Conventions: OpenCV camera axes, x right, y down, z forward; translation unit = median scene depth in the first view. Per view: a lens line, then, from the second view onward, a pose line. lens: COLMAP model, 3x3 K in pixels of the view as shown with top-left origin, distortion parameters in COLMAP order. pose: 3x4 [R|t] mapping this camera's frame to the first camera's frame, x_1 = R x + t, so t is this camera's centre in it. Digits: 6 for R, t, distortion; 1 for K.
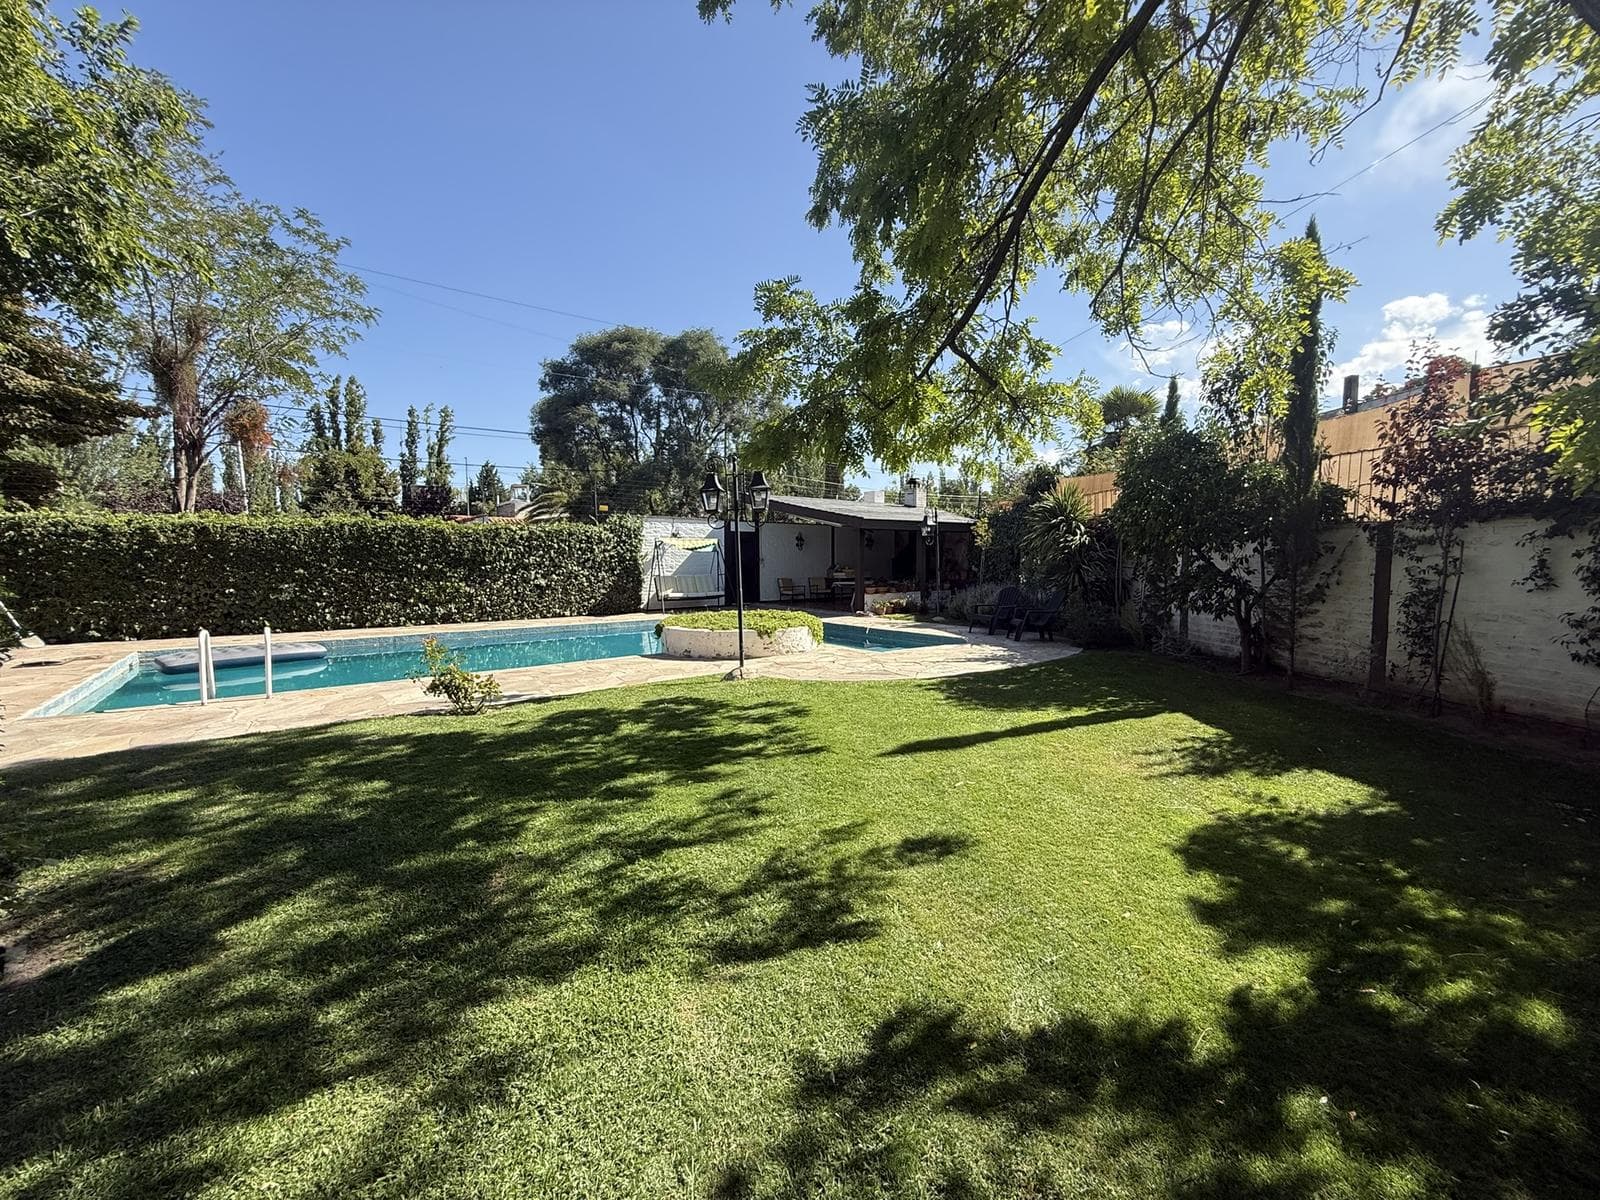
lens RADIAL K [[663.9, 0, 800.0], [0, 663.9, 600.0], [0, 0, 1]] dist [0.000343, -0.000008]
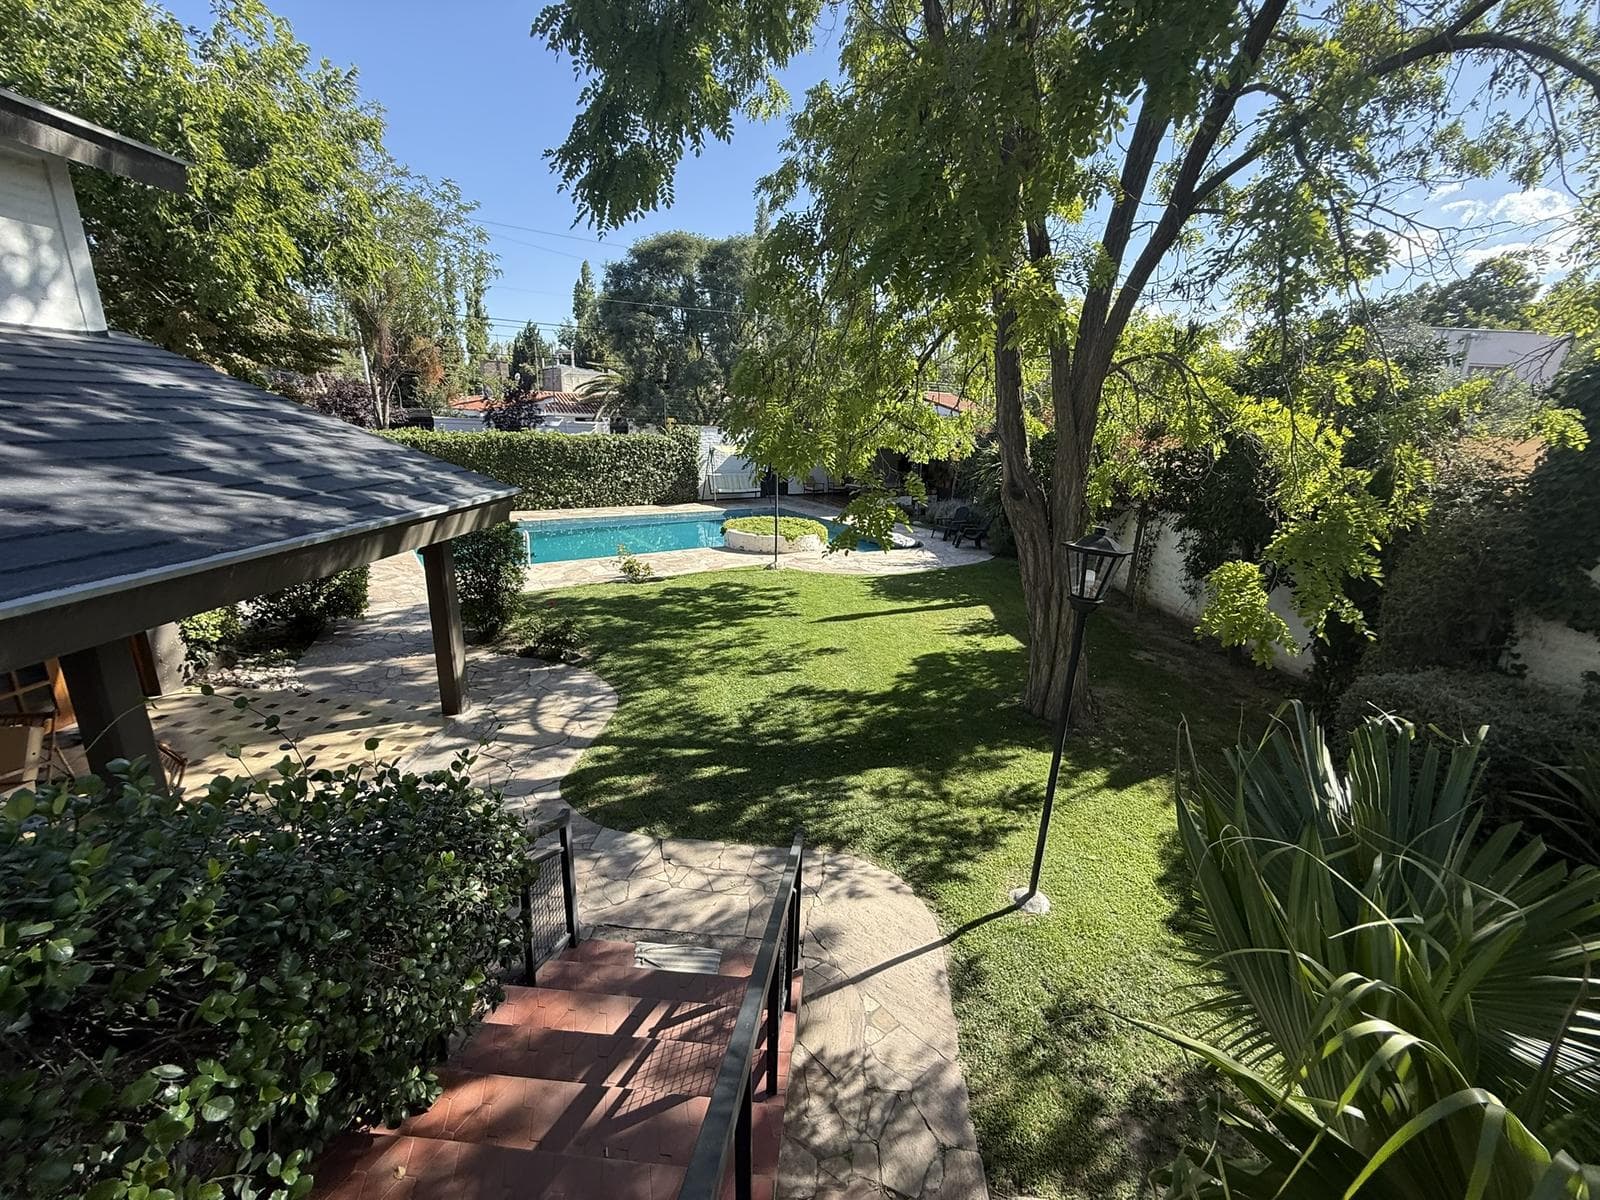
lens RADIAL K [[663.9, 0, 800.0], [0, 663.9, 600.0], [0, 0, 1]] dist [0.000343, -0.000008]
pose [[0.997012, 0.059371, -0.049427, 0.122880], [-0.047497, 0.975696, 0.213920, -0.243592], [0.060926, -0.210933, 0.975600, -0.960044]]
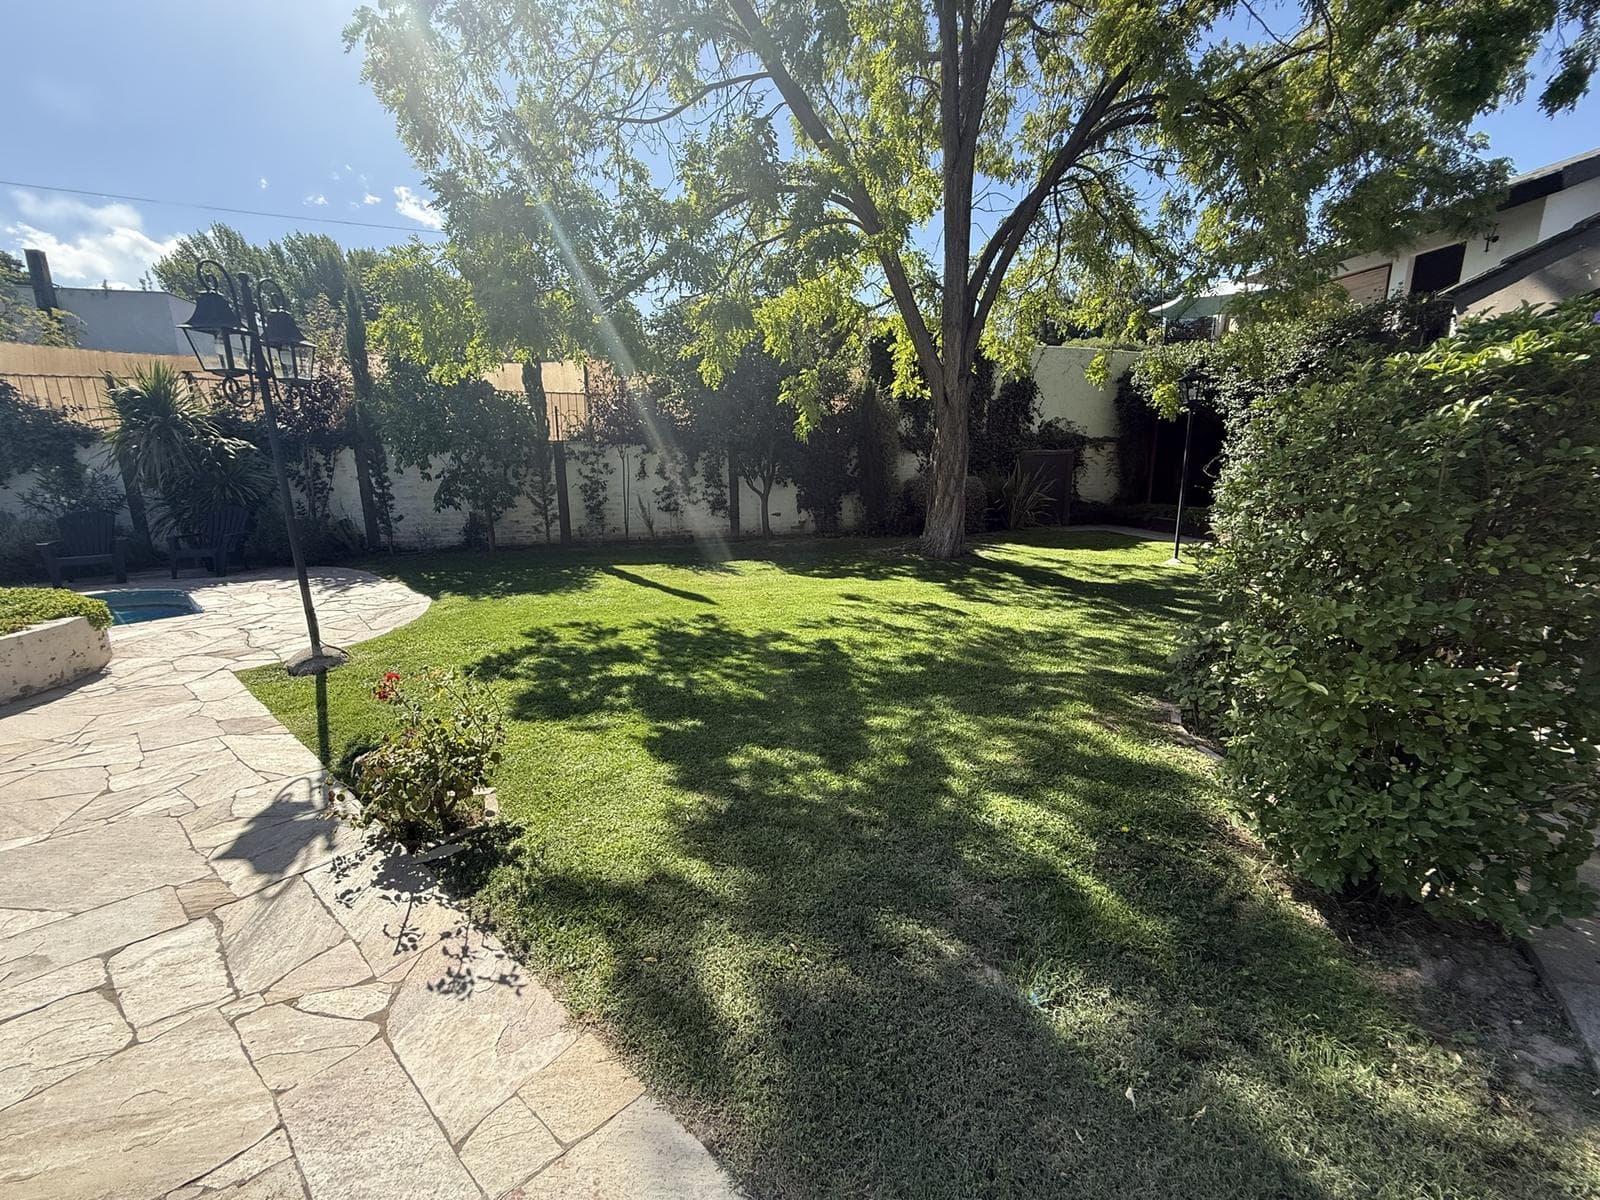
lens RADIAL K [[663.9, 0, 800.0], [0, 663.9, 600.0], [0, 0, 1]] dist [0.000343, -0.000008]
pose [[-0.216659, -0.196106, 0.956348, -1.118187], [0.071935, 0.973747, 0.215970, -0.060659], [-0.973593, 0.115587, -0.196864, 0.974005]]
